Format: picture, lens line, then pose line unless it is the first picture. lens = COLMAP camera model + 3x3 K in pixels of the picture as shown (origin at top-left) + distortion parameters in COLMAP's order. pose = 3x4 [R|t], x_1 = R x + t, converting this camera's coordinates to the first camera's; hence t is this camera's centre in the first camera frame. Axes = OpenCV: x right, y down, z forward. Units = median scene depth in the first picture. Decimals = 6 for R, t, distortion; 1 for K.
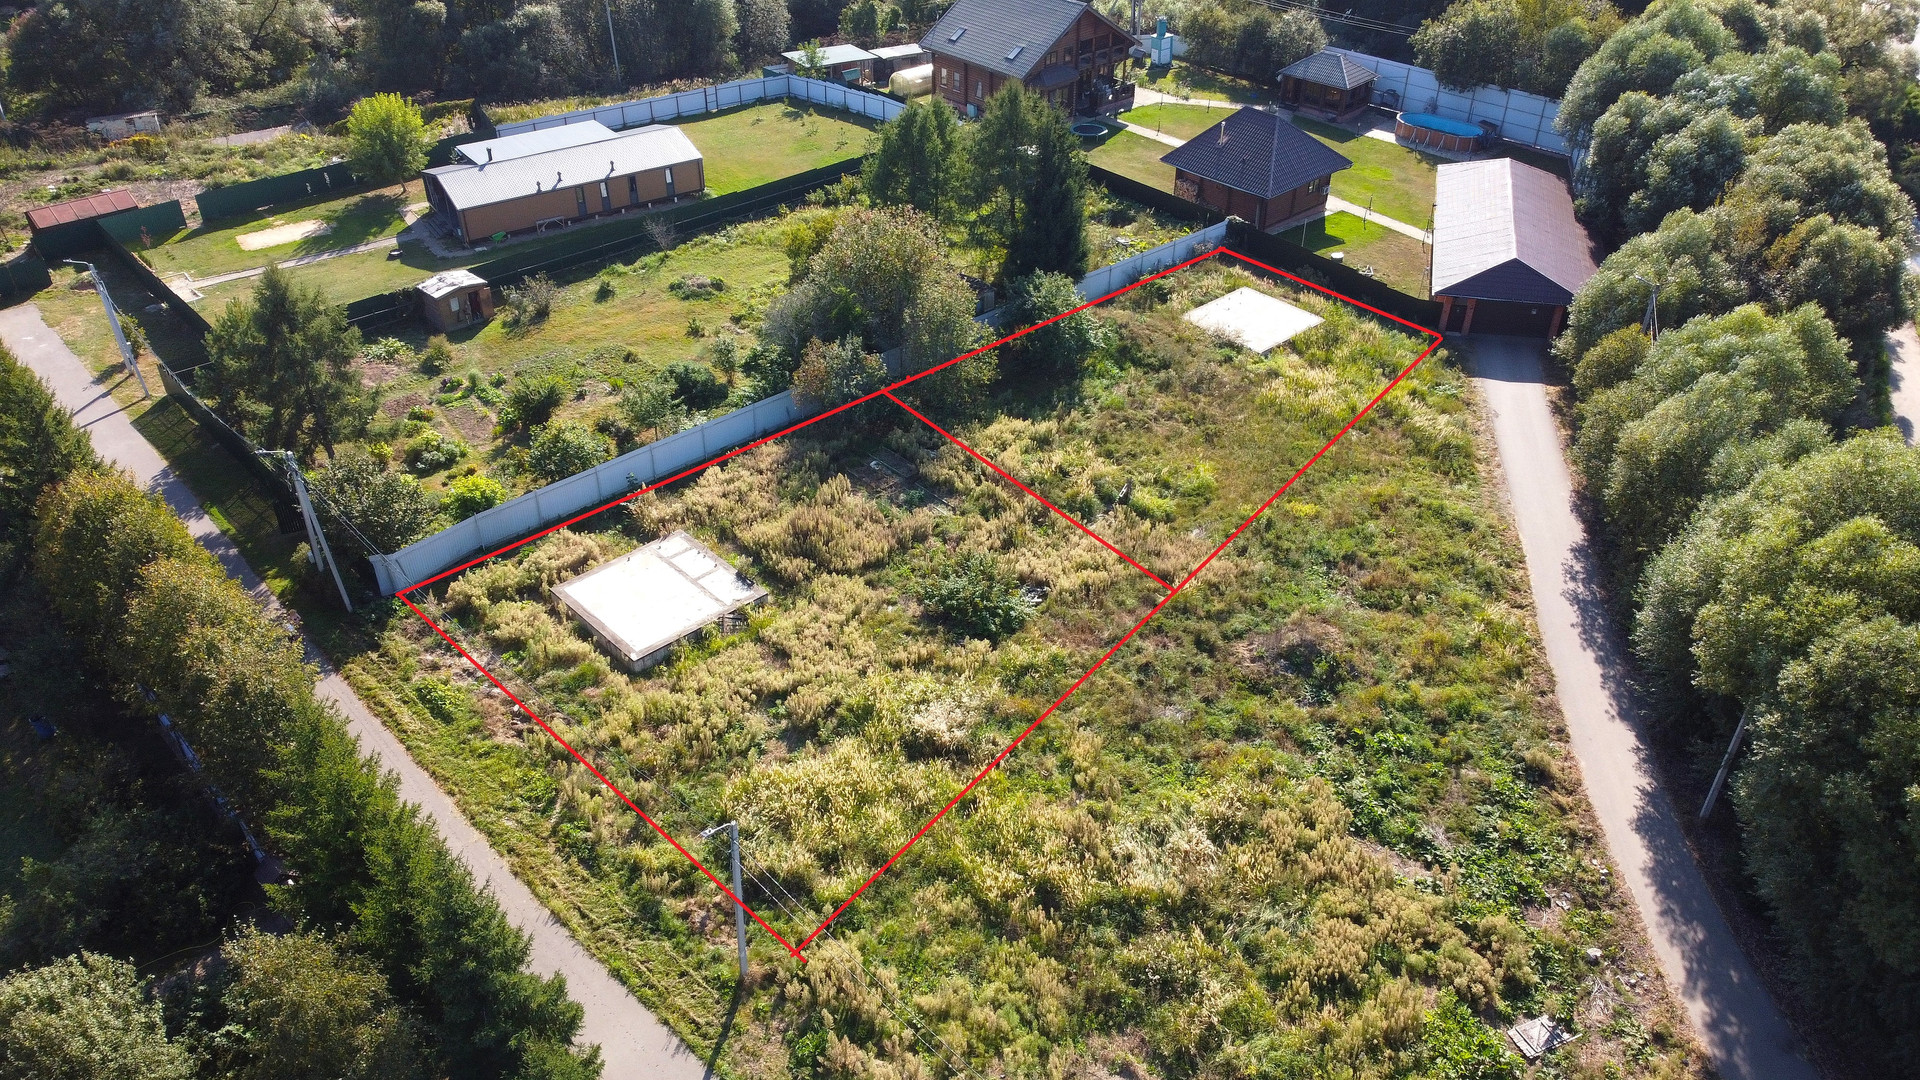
lens RADIAL K [[1450.9, 0, 951.6], [0, 1450.9, 543.4], [0, 0, 1]] dist [0.003591, -0.007913]
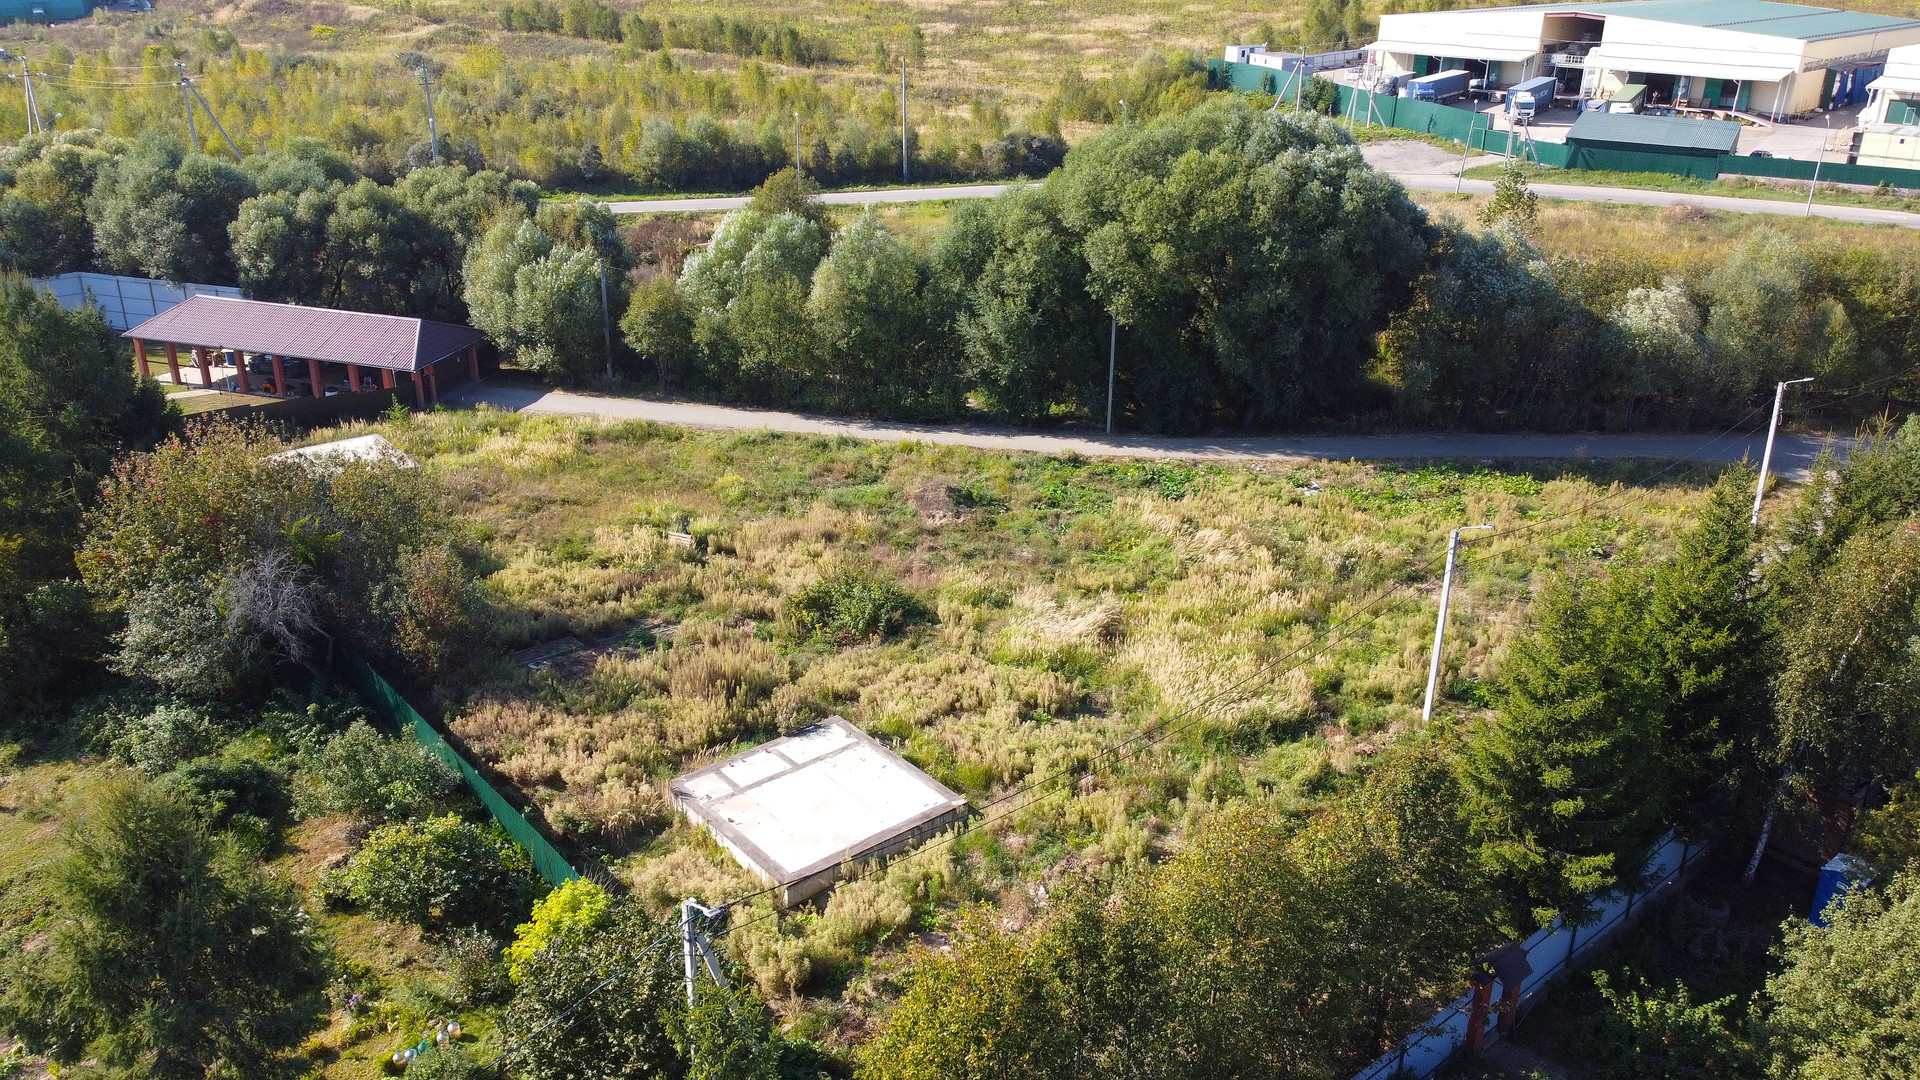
lens RADIAL K [[1450.9, 0, 951.6], [0, 1450.9, 543.4], [0, 0, 1]] dist [0.003591, -0.007913]
pose [[0.047114, -0.398376, 0.916011, -0.788344], [0.566222, 0.766118, 0.304064, -0.234956], [-0.822905, 0.504340, 0.261665, 0.688473]]
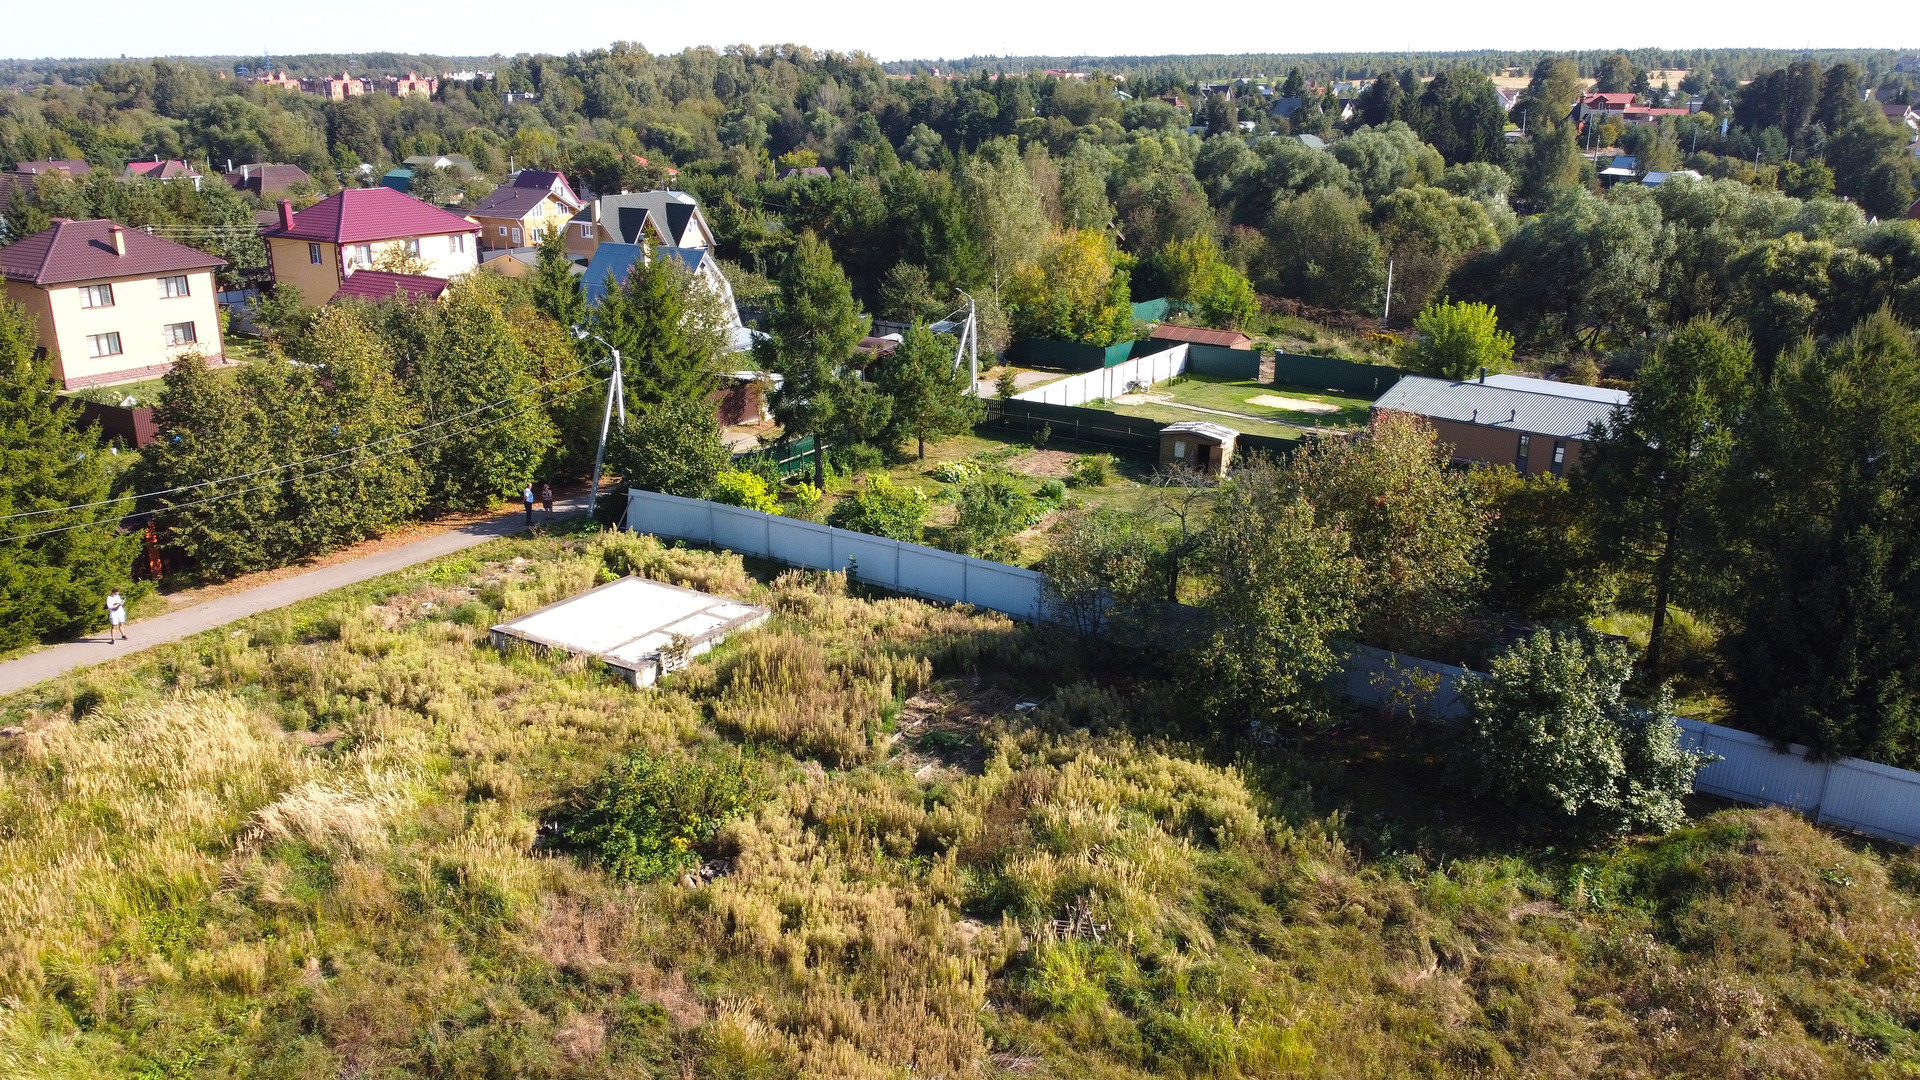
lens RADIAL K [[1450.9, 0, 951.6], [0, 1450.9, 543.4], [0, 0, 1]] dist [0.003591, -0.007913]
pose [[0.250400, 0.292796, -0.922806, 0.553769], [-0.560323, 0.821137, 0.108496, -0.181704], [0.789517, 0.489902, 0.369673, 0.815040]]
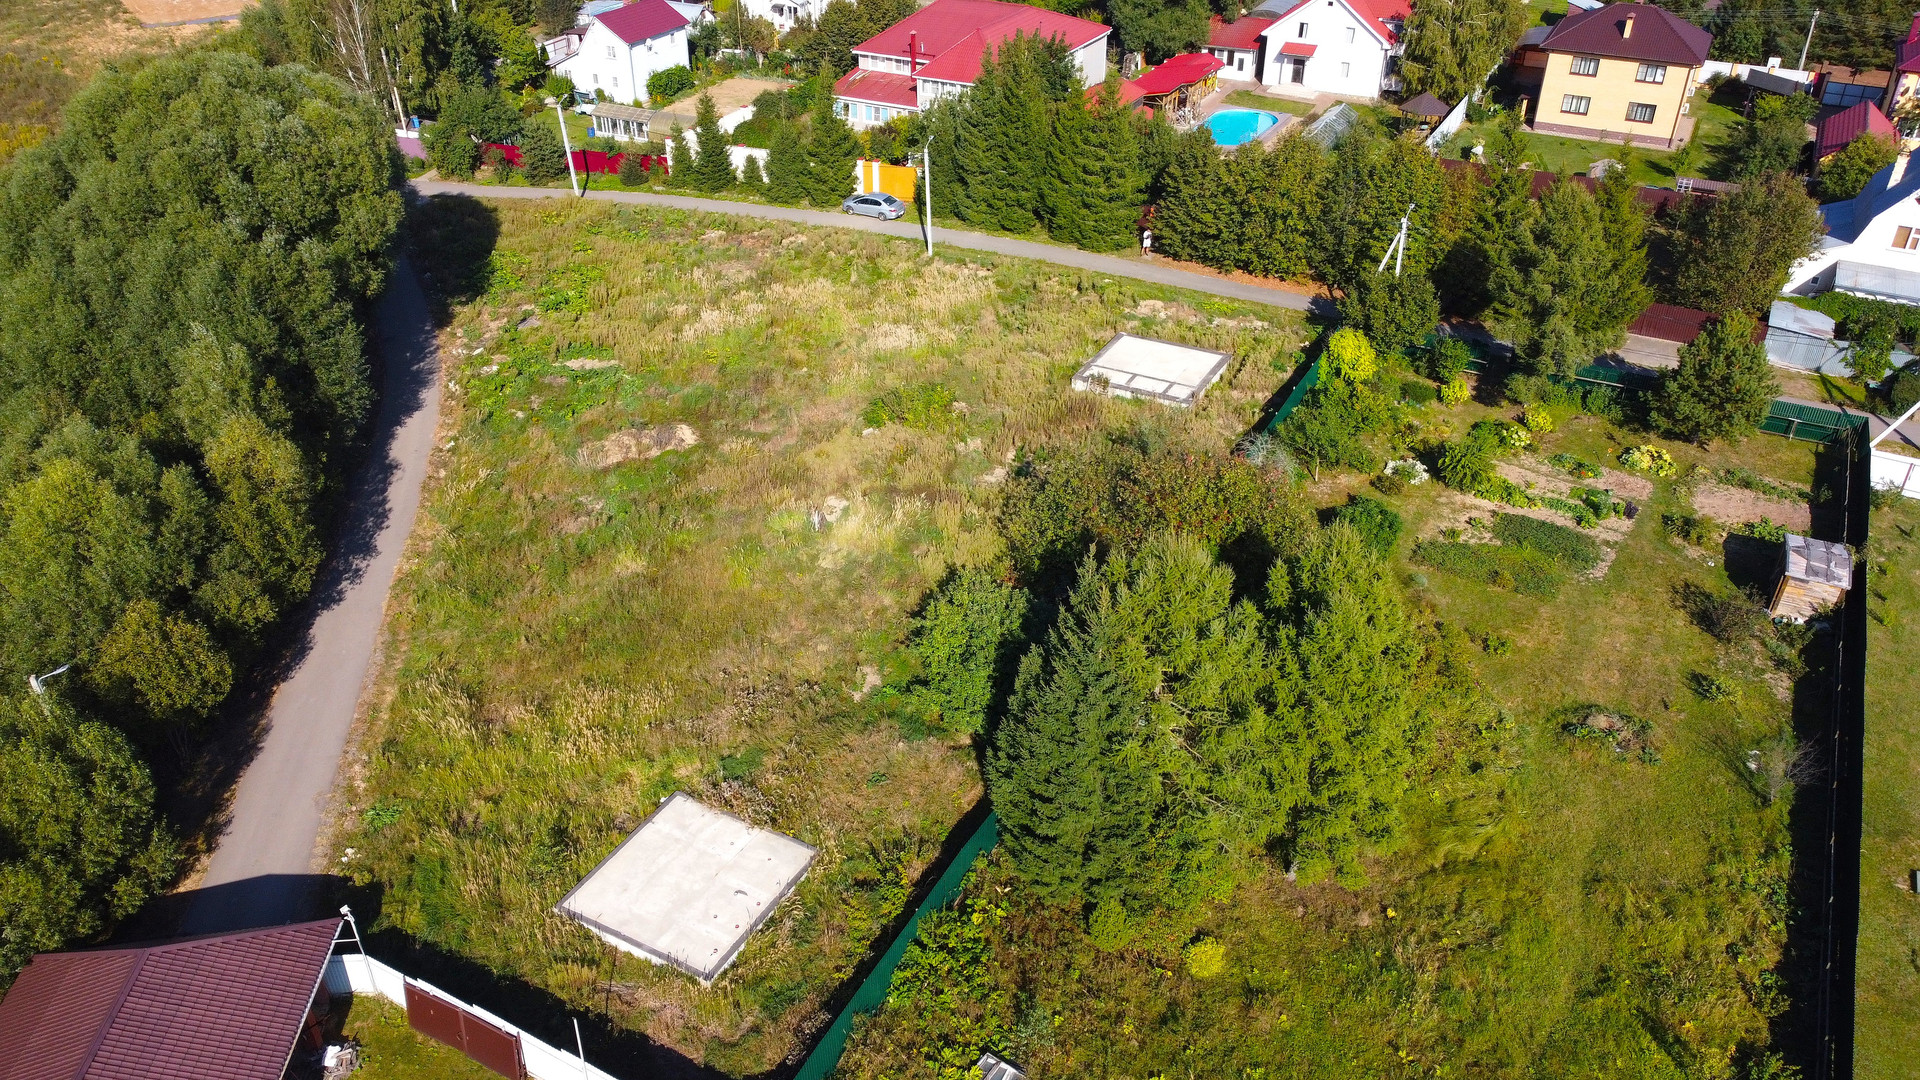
lens RADIAL K [[1450.9, 0, 951.6], [0, 1450.9, 543.4], [0, 0, 1]] dist [0.003591, -0.007913]
pose [[-0.947723, 0.173112, -0.268055, 0.326448], [-0.180724, 0.401137, 0.898013, -1.000675], [0.262984, 0.899512, -0.348881, 1.518238]]
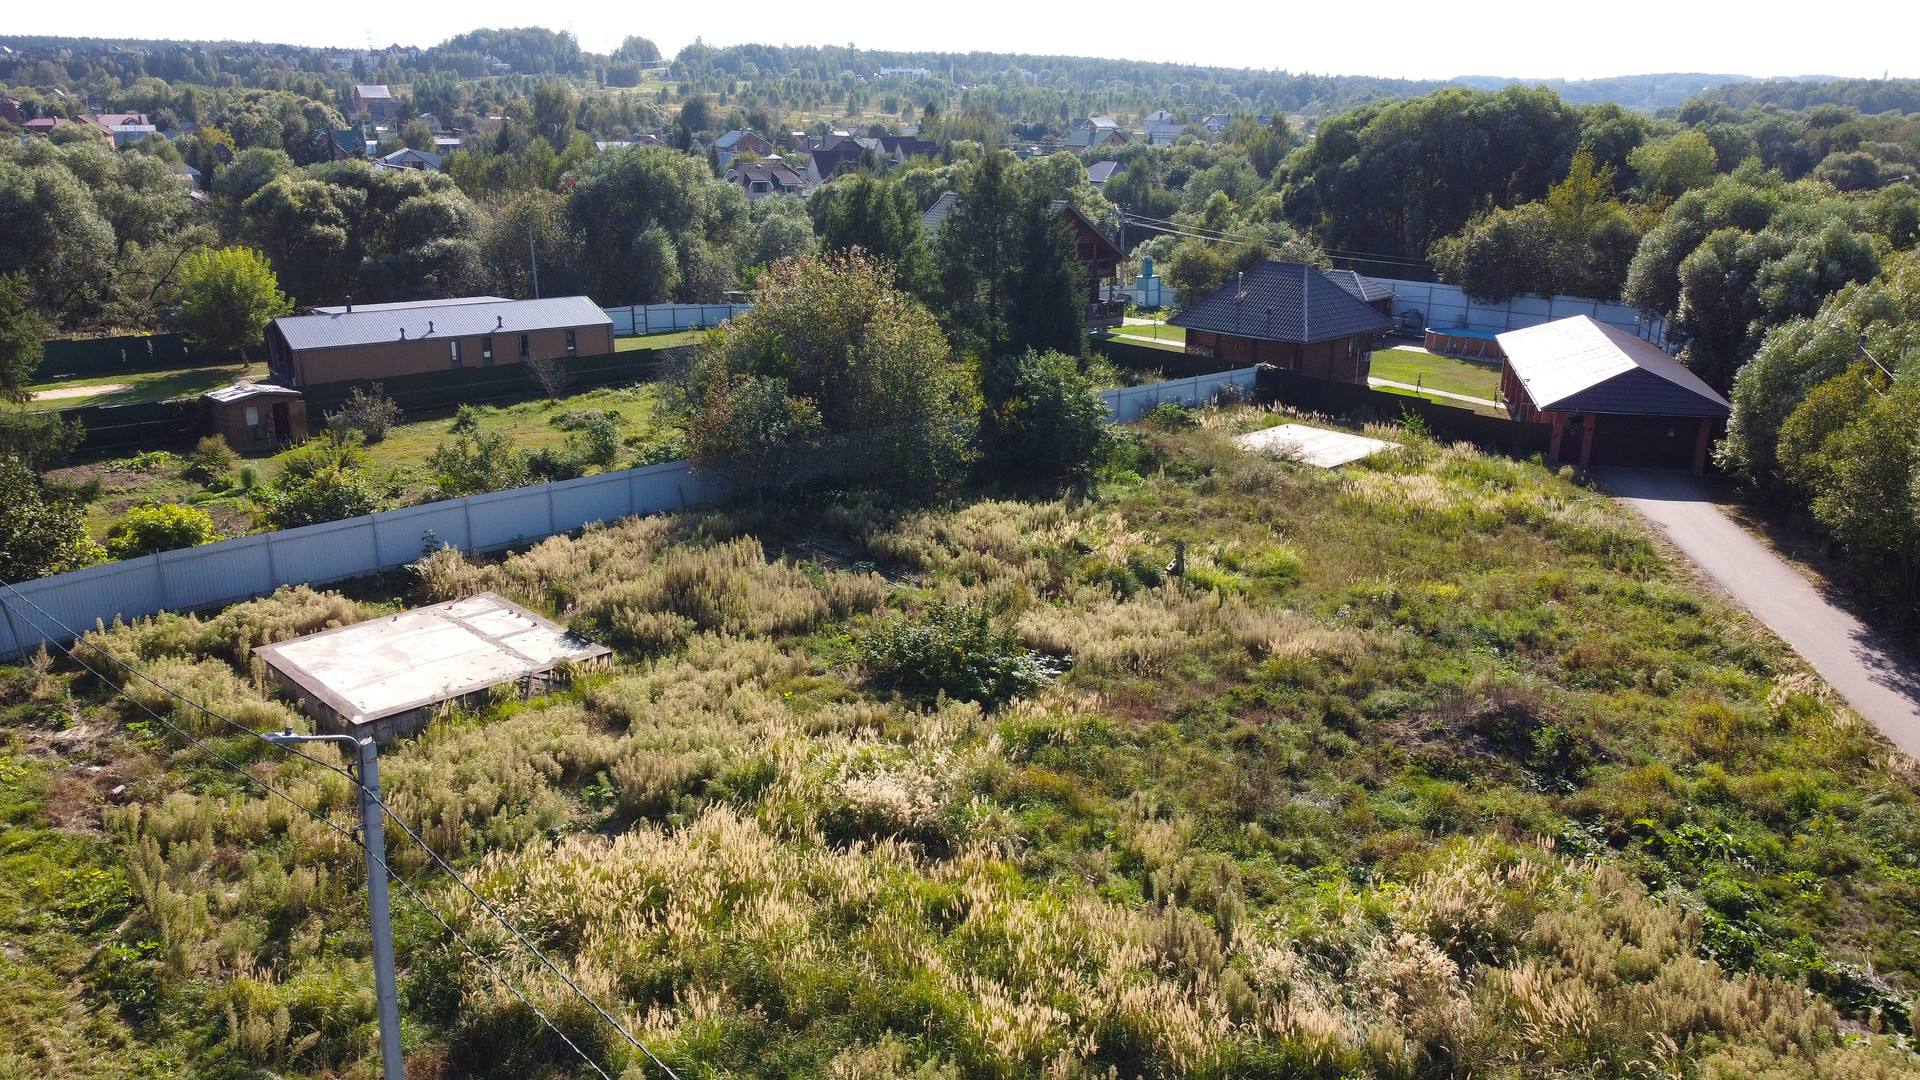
lens RADIAL K [[1450.9, 0, 951.6], [0, 1450.9, 543.4], [0, 0, 1]] dist [0.003591, -0.007913]
pose [[0.999709, -0.003078, 0.023913, 0.000956], [0.010325, 0.950922, -0.309258, 0.177986], [-0.021788, 0.309415, 0.950678, 0.400204]]
